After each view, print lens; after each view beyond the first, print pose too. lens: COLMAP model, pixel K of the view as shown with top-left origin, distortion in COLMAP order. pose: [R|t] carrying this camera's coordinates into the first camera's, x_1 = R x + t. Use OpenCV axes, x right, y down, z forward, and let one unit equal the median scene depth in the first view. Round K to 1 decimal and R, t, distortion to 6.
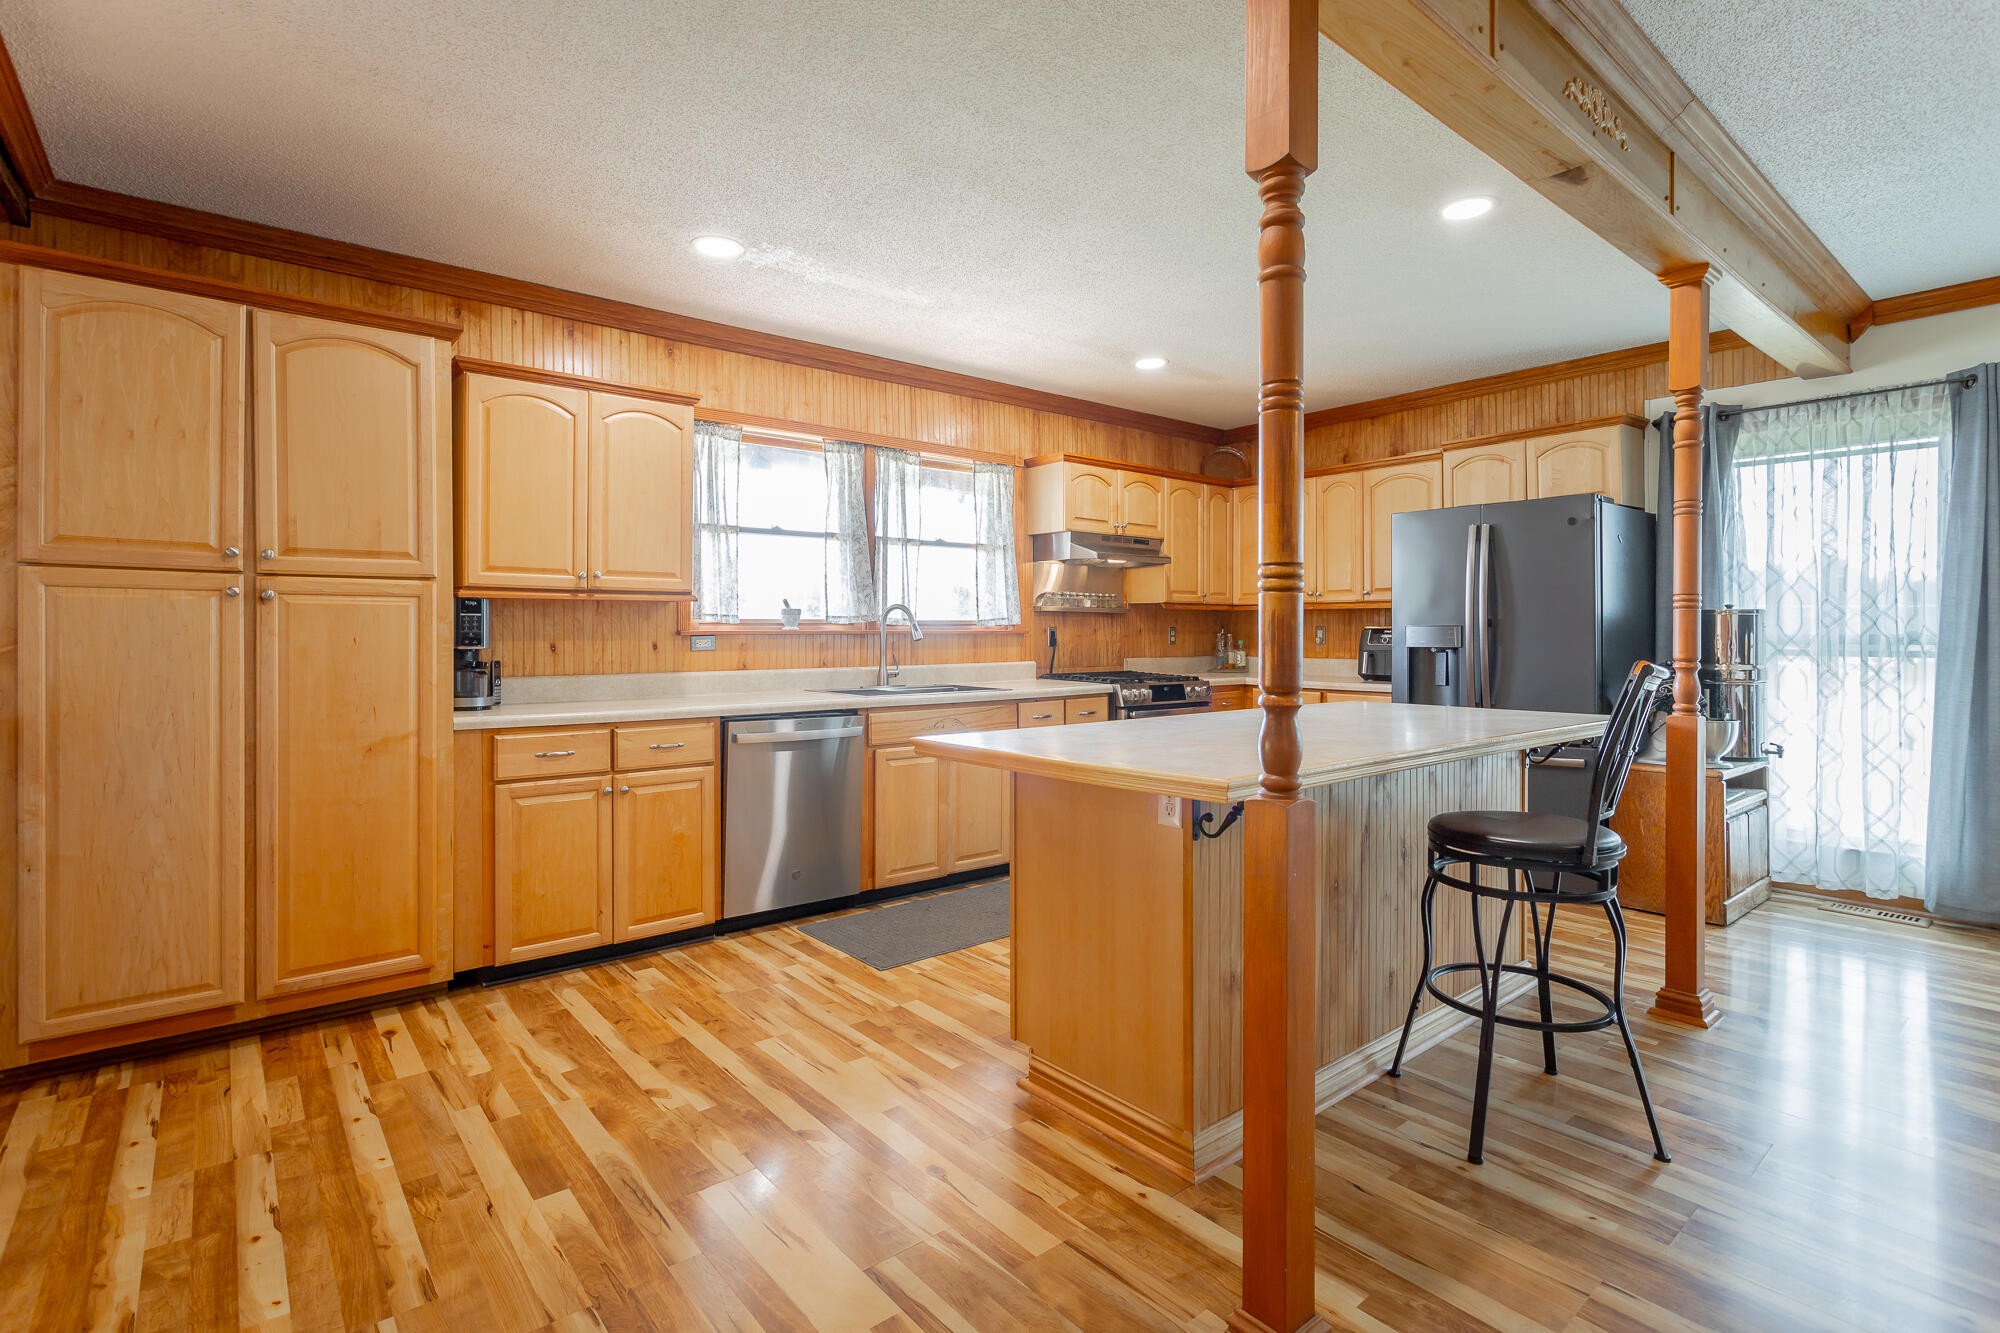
lens RADIAL K [[942.3, 0, 996.1], [0, 942.3, 636.6], [0, 0, 1]] dist [-0.004200, 0.000035]
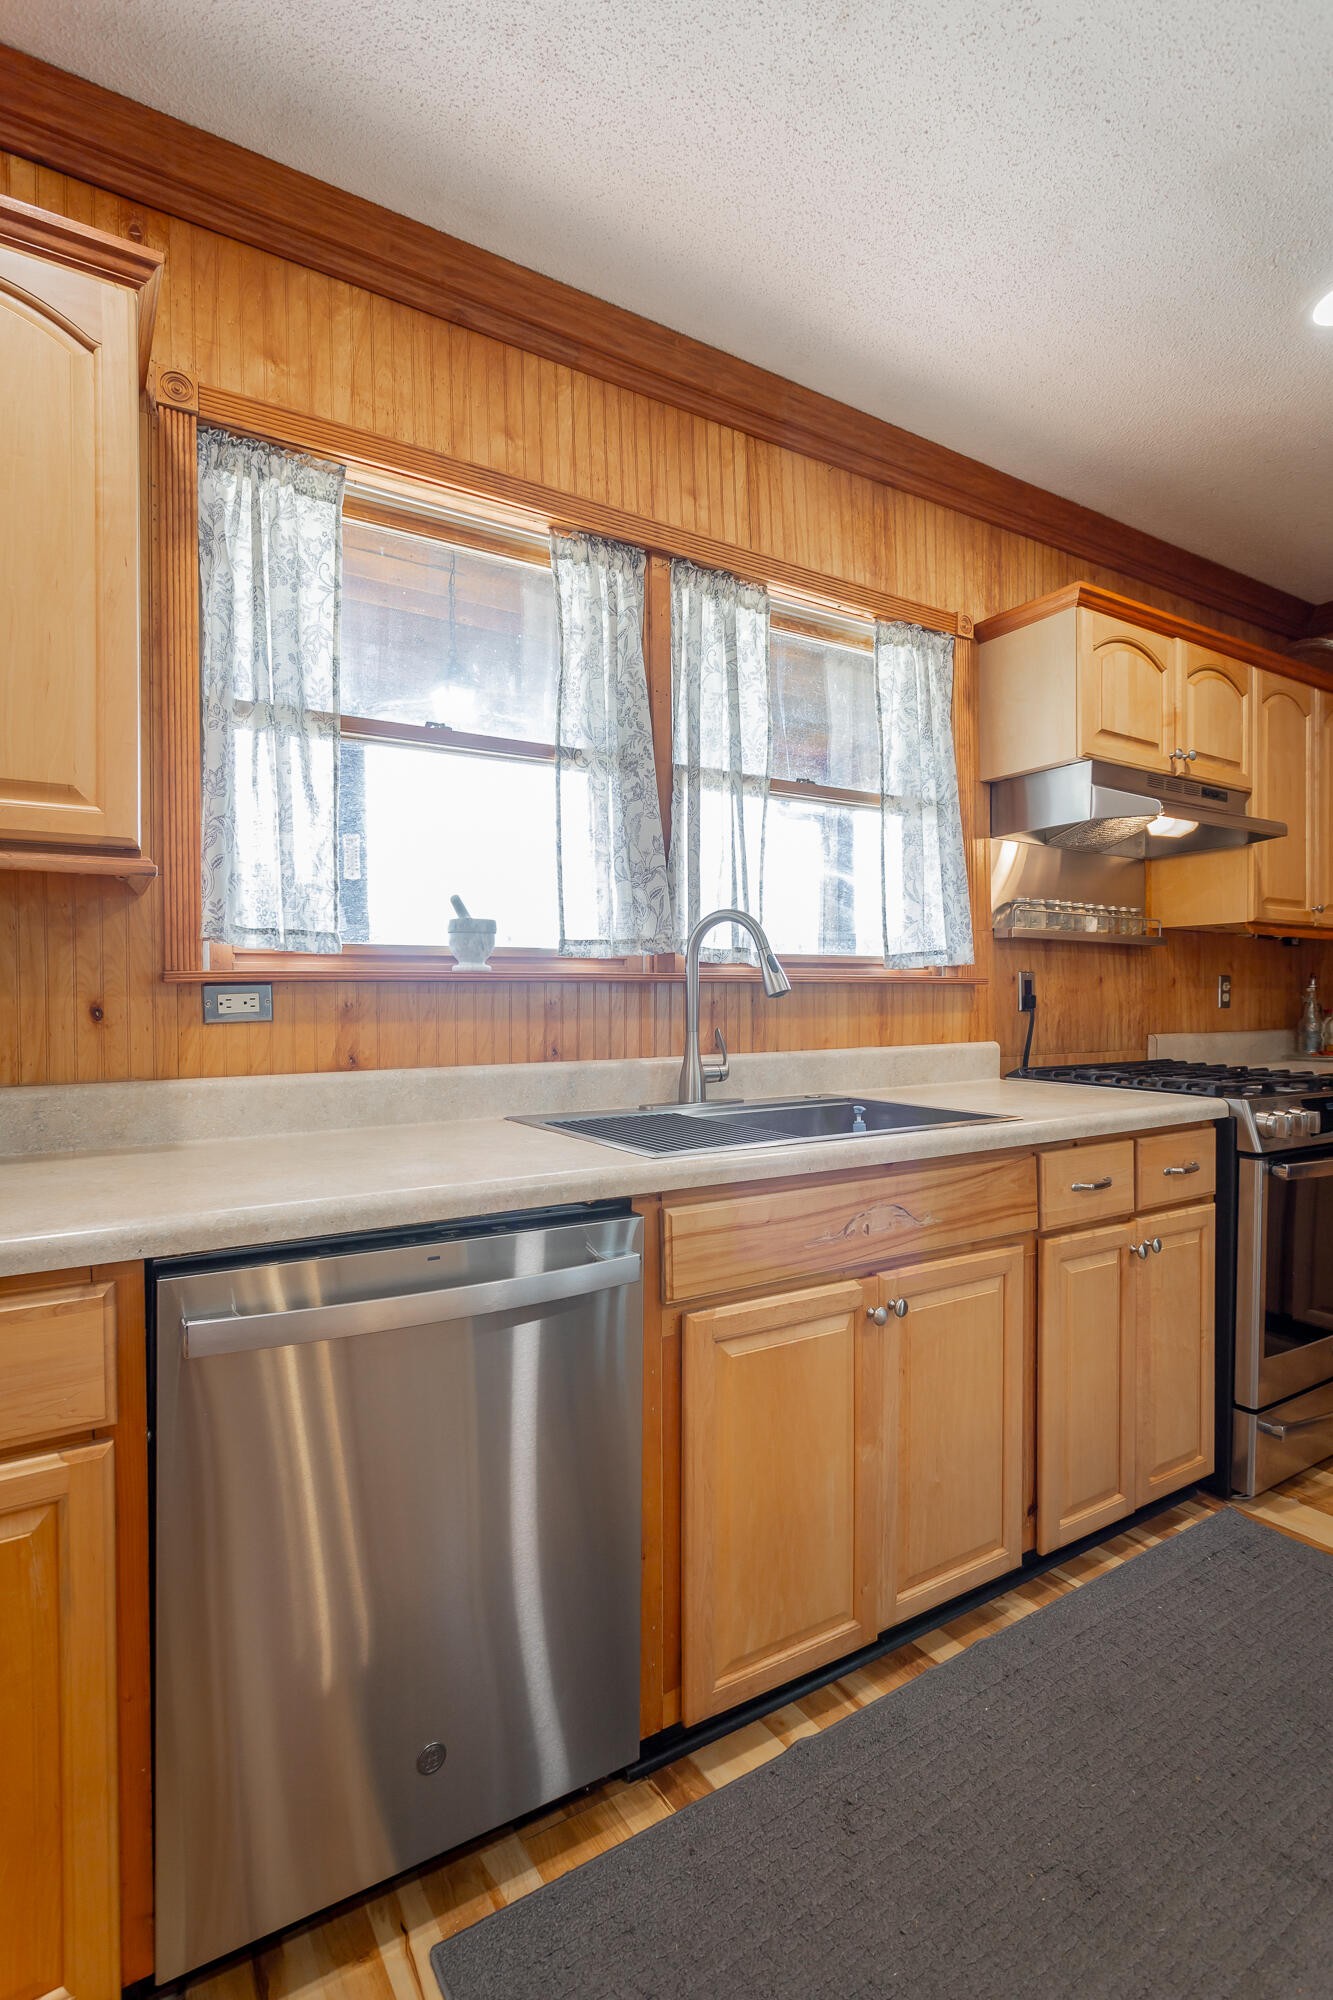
lens RADIAL K [[940.6, 0, 640.5], [0, 940.6, 1008.2], [0, 0, 1]] dist [0.001138, 0.000490]
pose [[0.989474, -0.005457, -0.144607, -0.082681], [0.005586, 0.999984, 0.000488, 0.008898], [0.144602, -0.001290, 0.989489, 0.584513]]
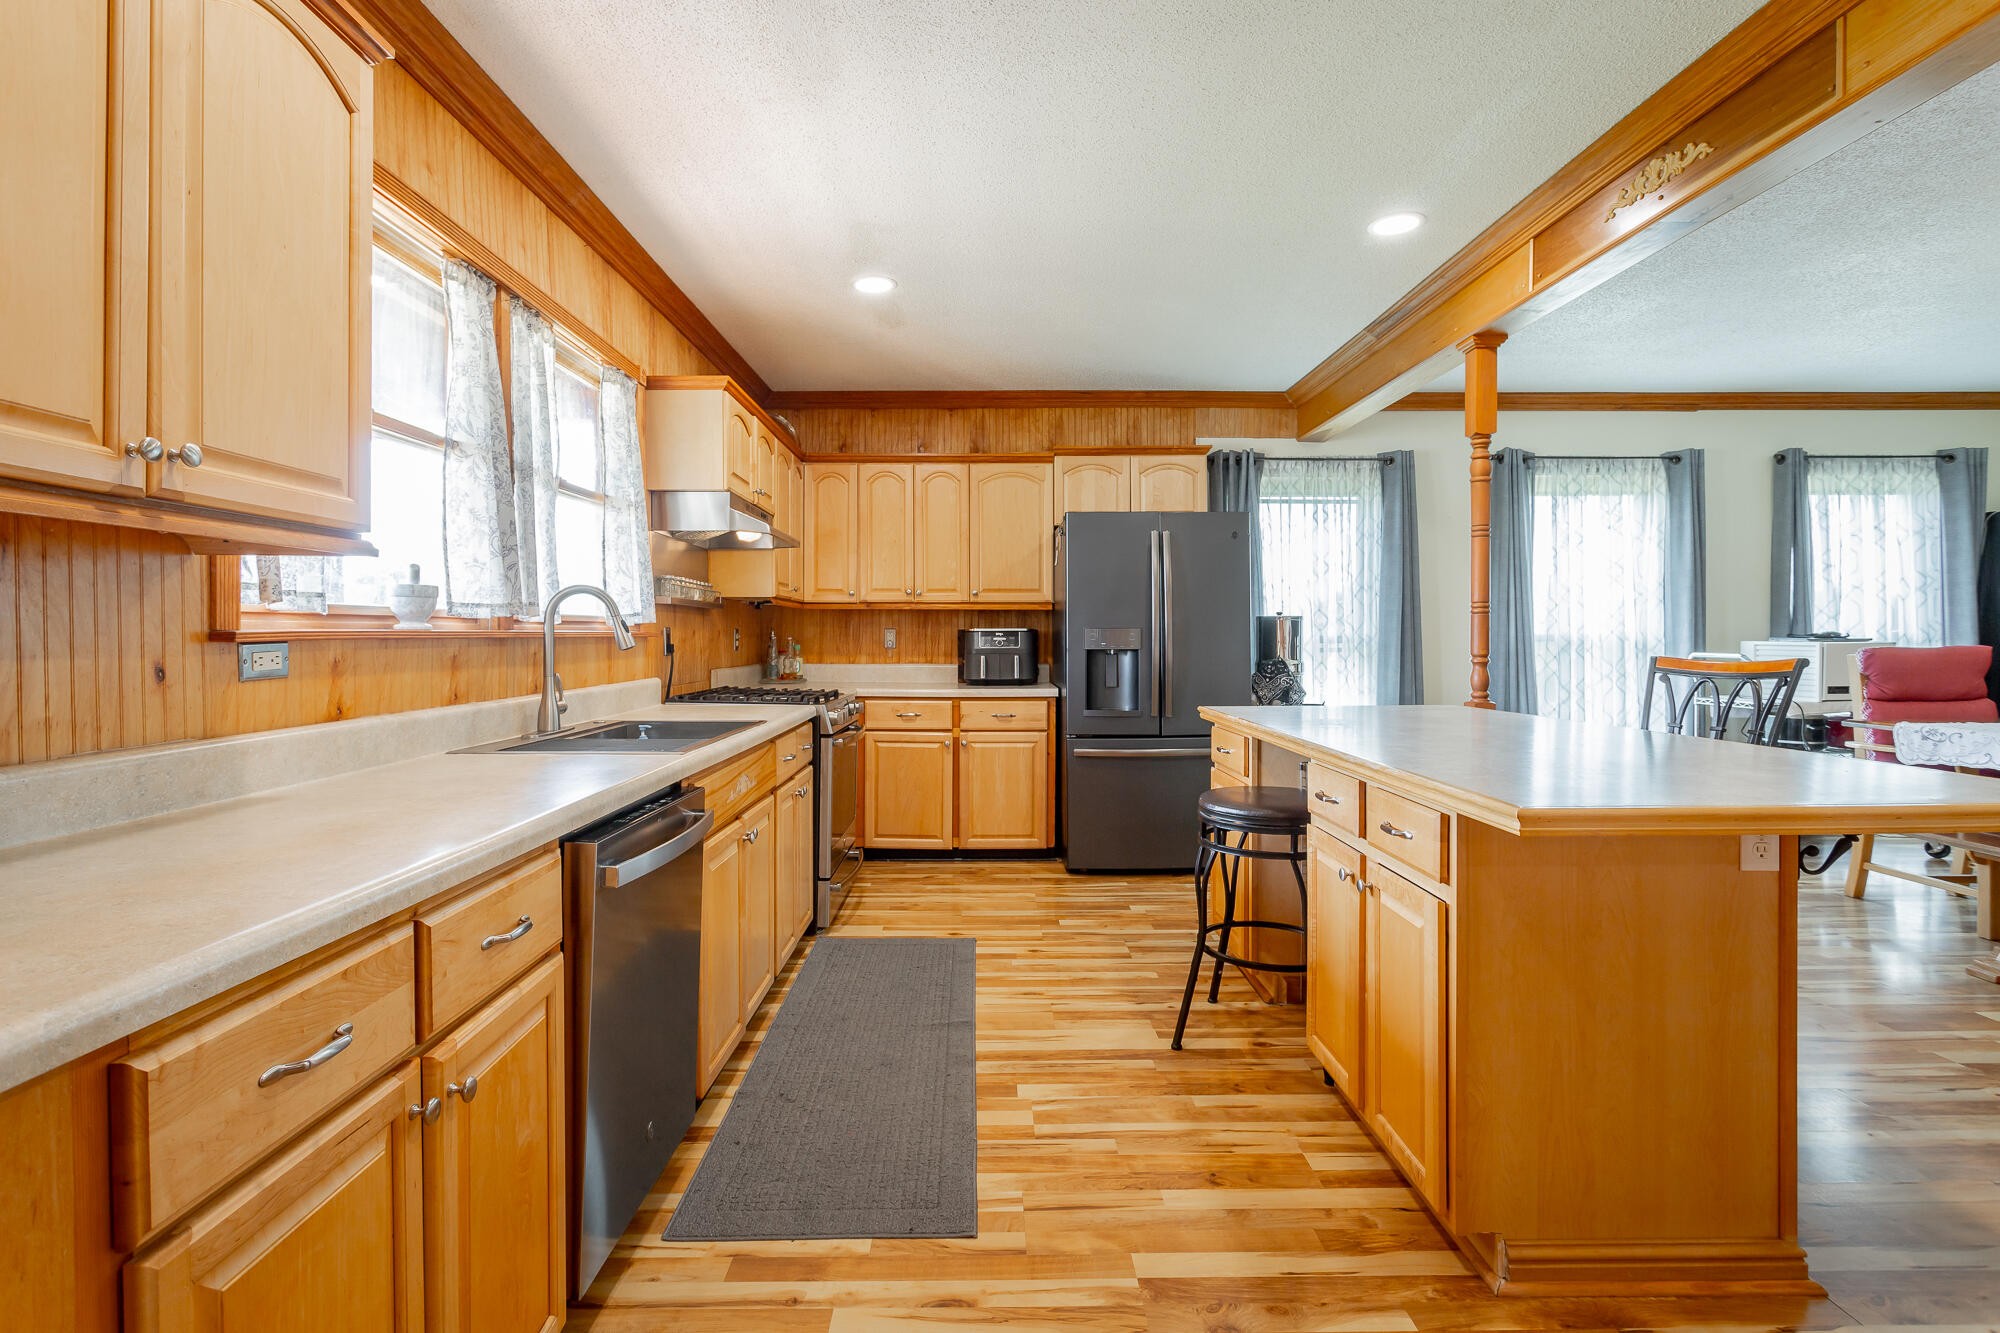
lens RADIAL K [[940.6, 0, 994.7], [0, 940.6, 643.0], [0, 0, 1]] dist [0.001138, 0.000490]
pose [[0.628675, -0.007634, 0.777631, -0.392282], [0.005680, 0.999970, 0.005225, -0.001144], [-0.777648, 0.001132, 0.628700, 0.457531]]
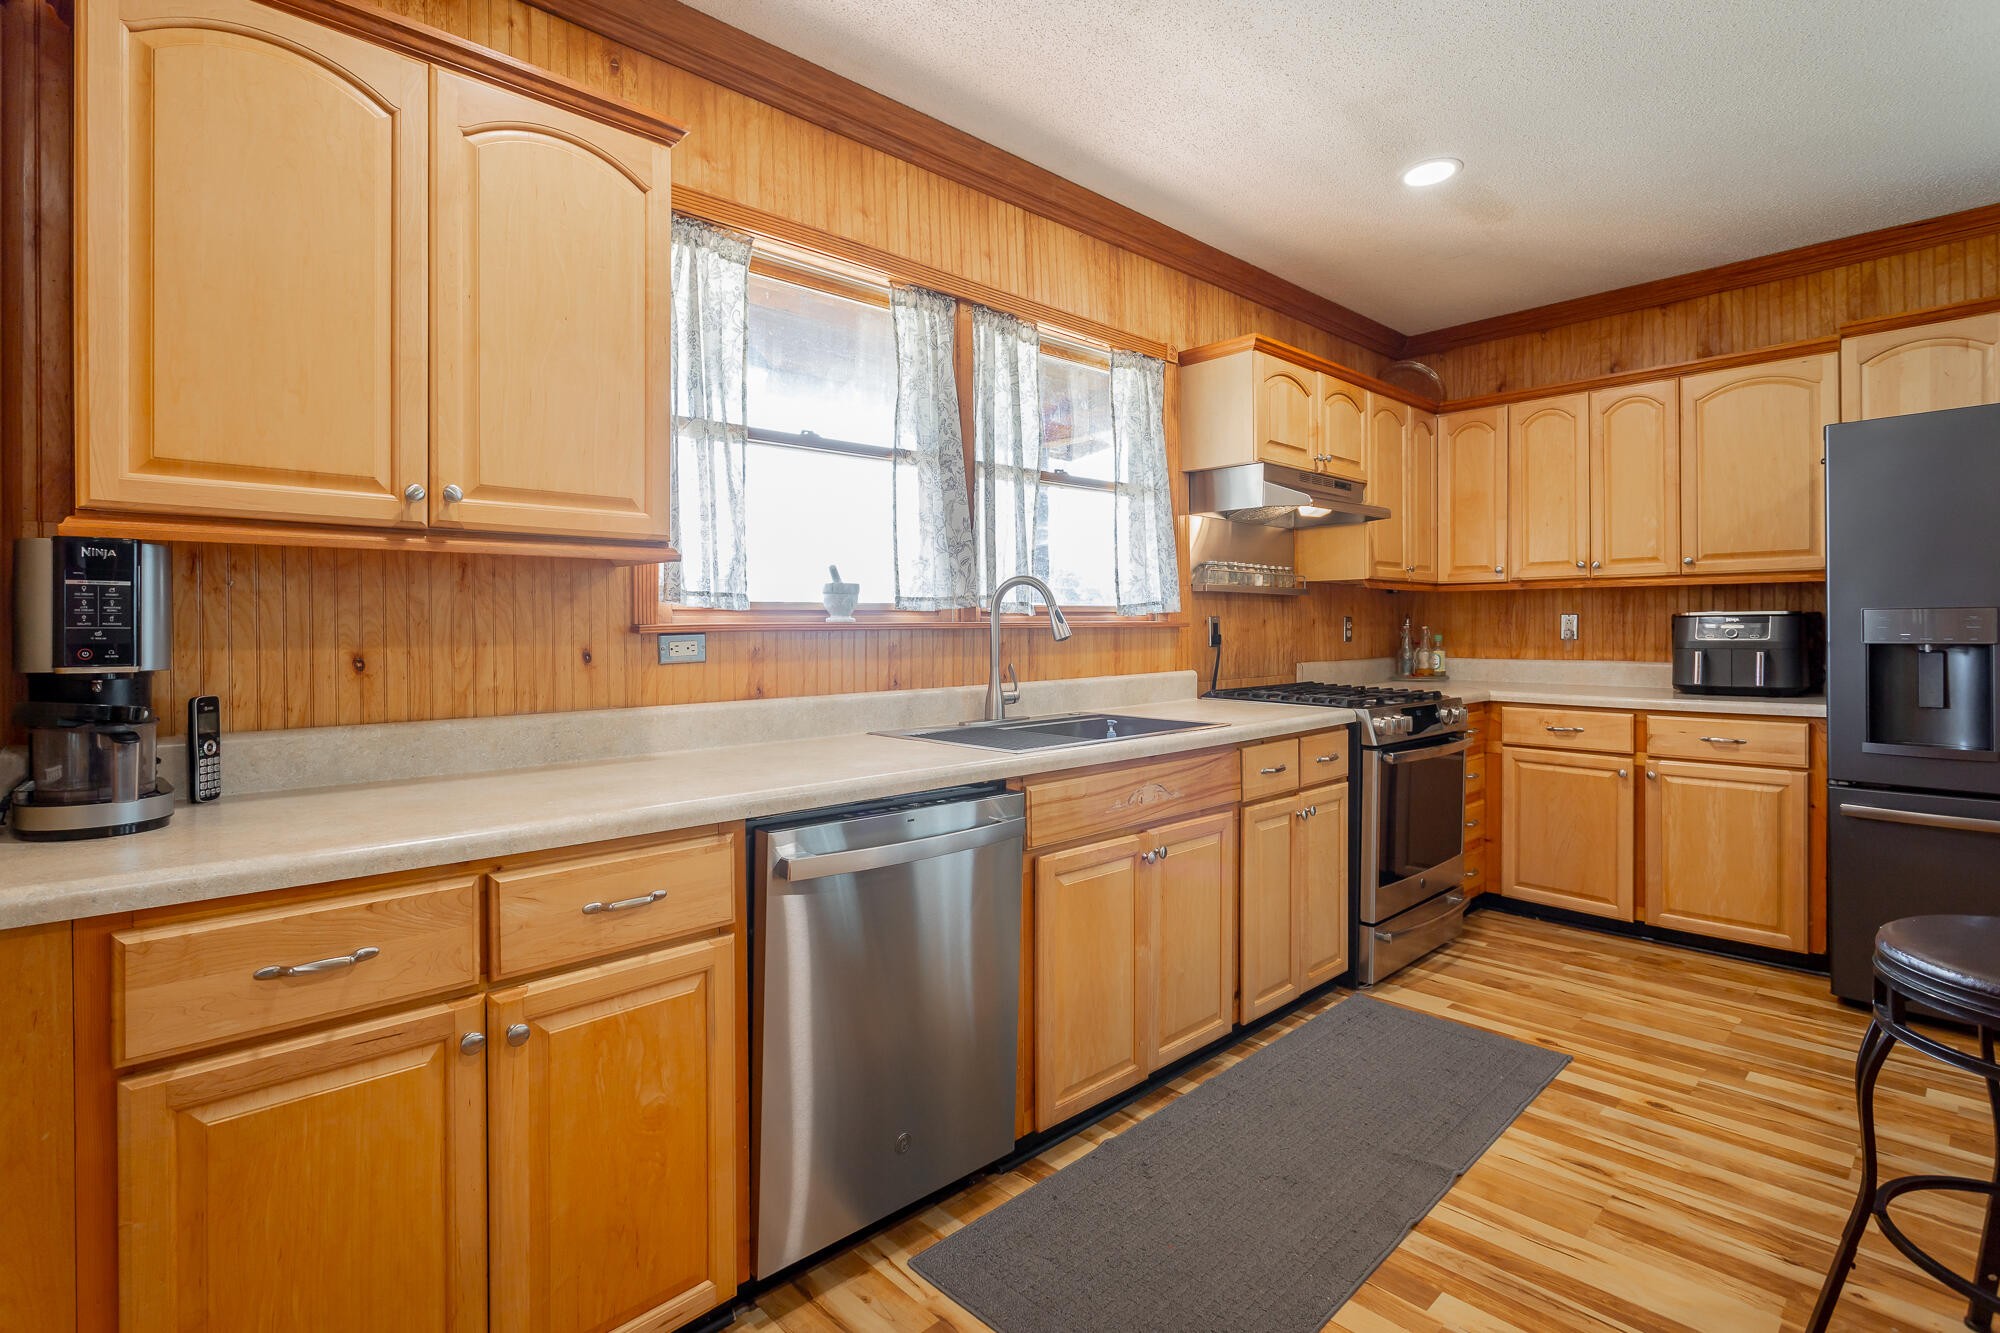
lens RADIAL K [[958.0, 0, 994.4], [0, 958.0, 630.9], [0, 0, 1]] dist [-0.000983, 0.000093]
pose [[0.997611, -0.007284, 0.068697, -0.163019], [0.007401, 0.999972, -0.001447, -0.000549], [-0.068685, 0.001952, 0.997637, 0.429906]]
